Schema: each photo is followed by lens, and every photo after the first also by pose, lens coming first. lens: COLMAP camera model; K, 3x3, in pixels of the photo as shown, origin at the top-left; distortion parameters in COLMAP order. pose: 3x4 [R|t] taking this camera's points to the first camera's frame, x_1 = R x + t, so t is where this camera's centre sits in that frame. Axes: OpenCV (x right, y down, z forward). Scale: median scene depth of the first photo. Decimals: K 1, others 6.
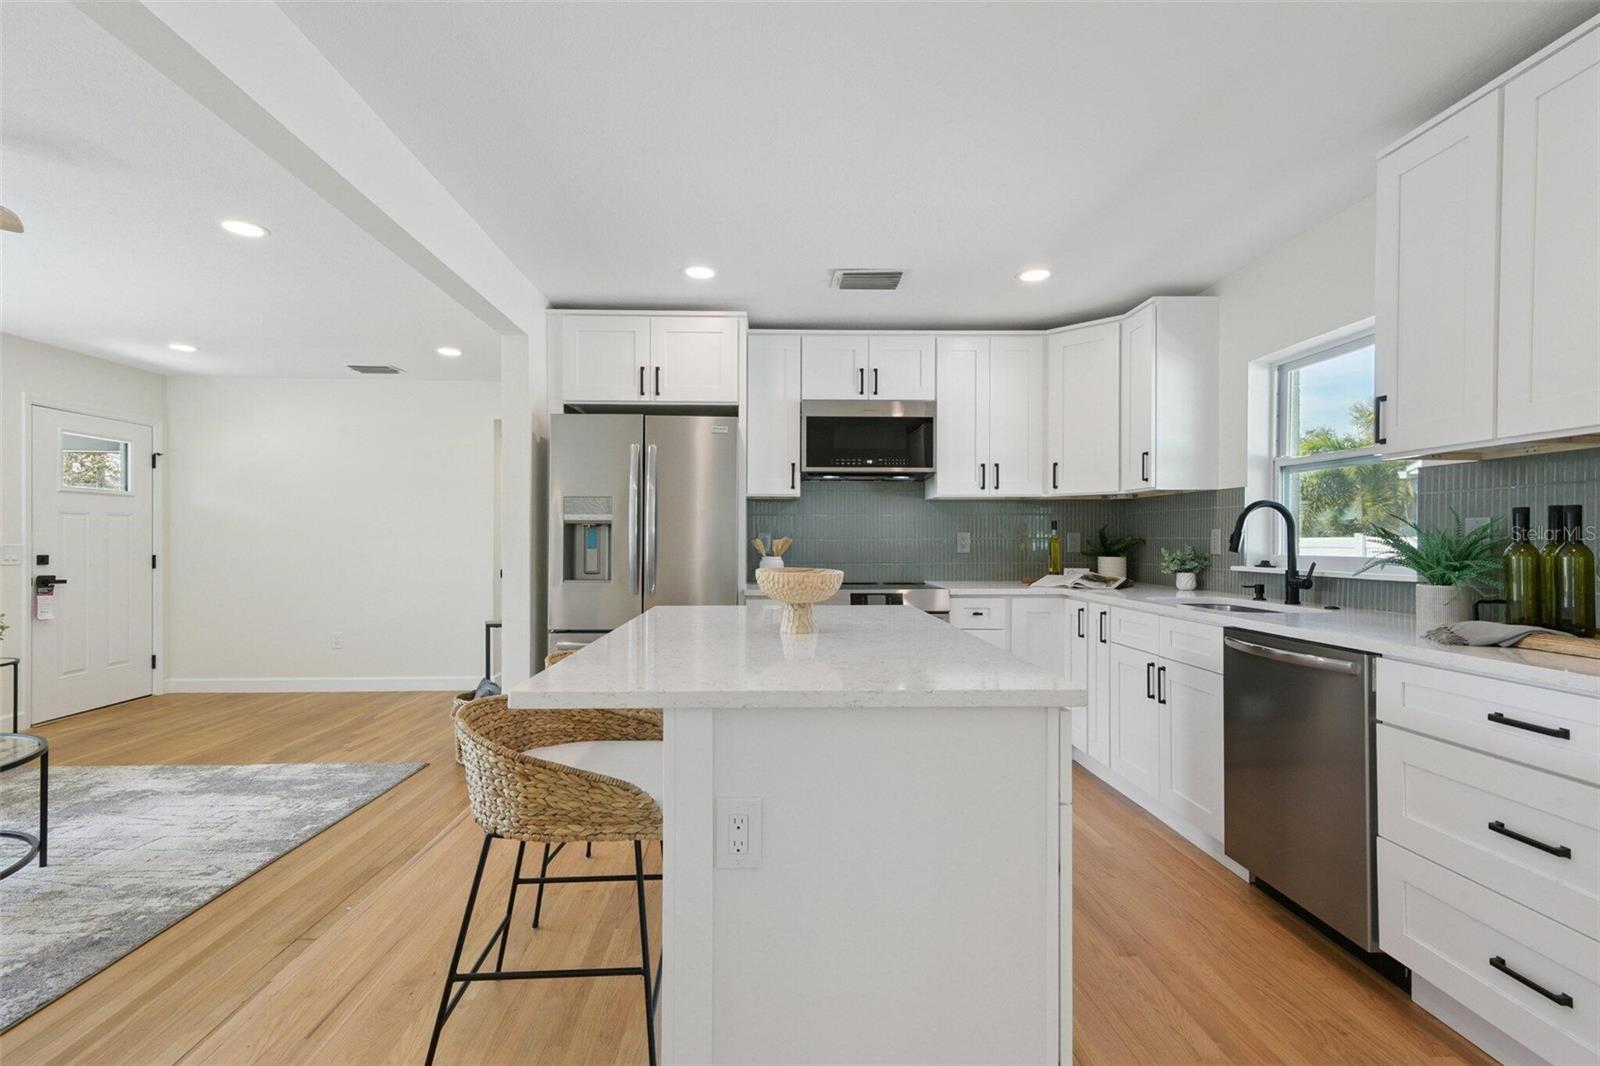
lens RADIAL K [[748.8, 0, 785.7], [0, 748.8, 539.7], [0, 0, 1]] dist [0.019154, -0.000098]
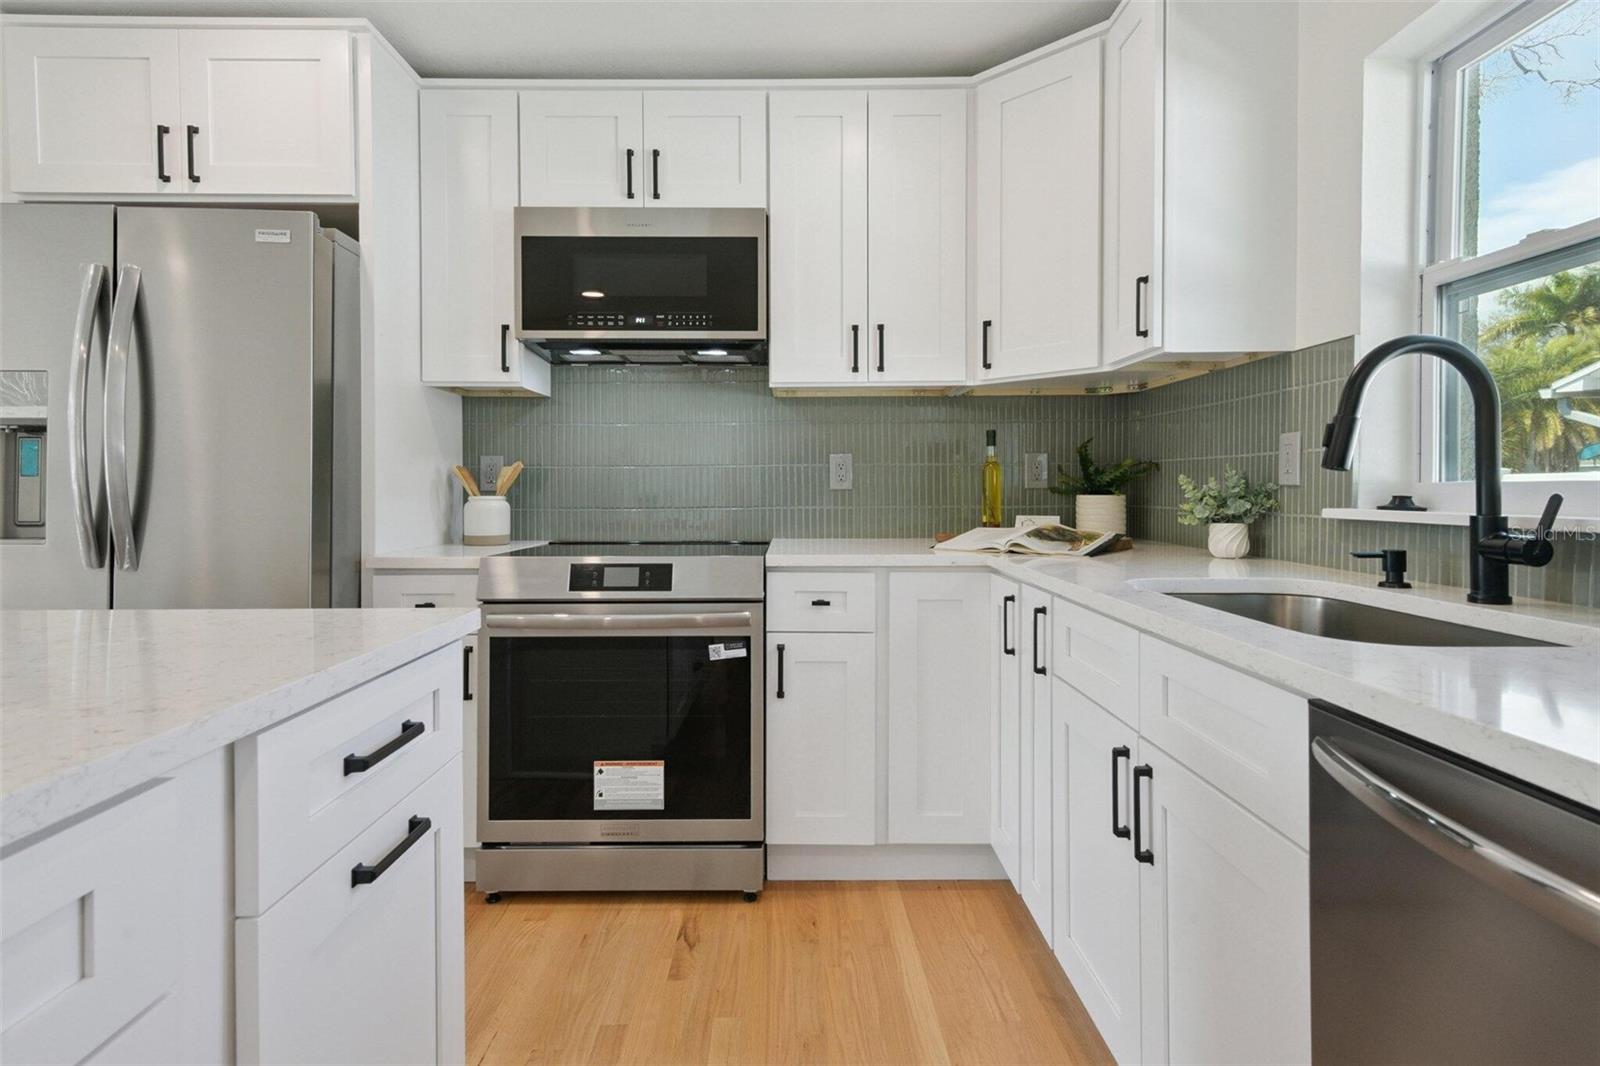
lens RADIAL K [[822.6, 0, 779.4], [0, 822.6, 492.9], [0, 0, 1]] dist [0.021307, -0.003236]
pose [[0.999336, -0.002326, -0.036355, 0.254195], [0.002502, 0.999985, 0.004813, 0.020316], [0.036343, -0.004901, 0.999327, 0.440666]]
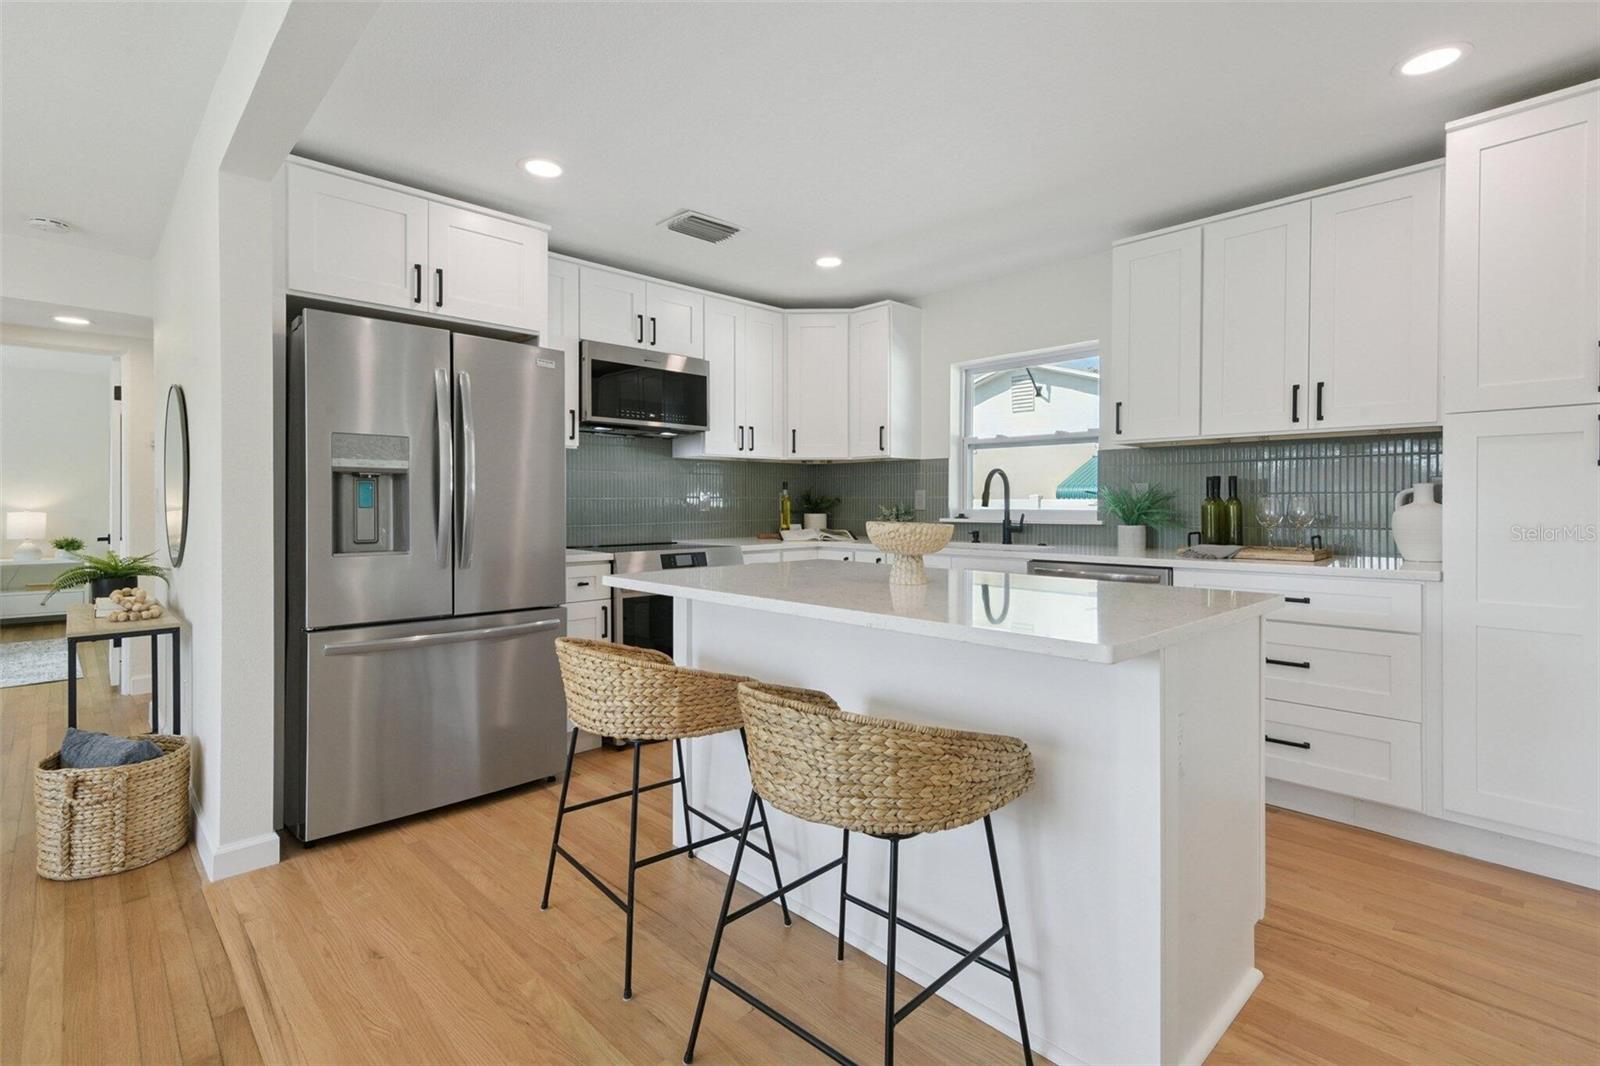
lens RADIAL K [[748.8, 0, 808.5], [0, 748.8, 507.9], [0, 0, 1]] dist [0.019154, -0.000098]
pose [[0.737955, -0.005107, 0.674831, -0.413464], [0.001599, 0.999982, 0.005819, 0.007893], [-0.674849, -0.003215, 0.737949, 0.181993]]
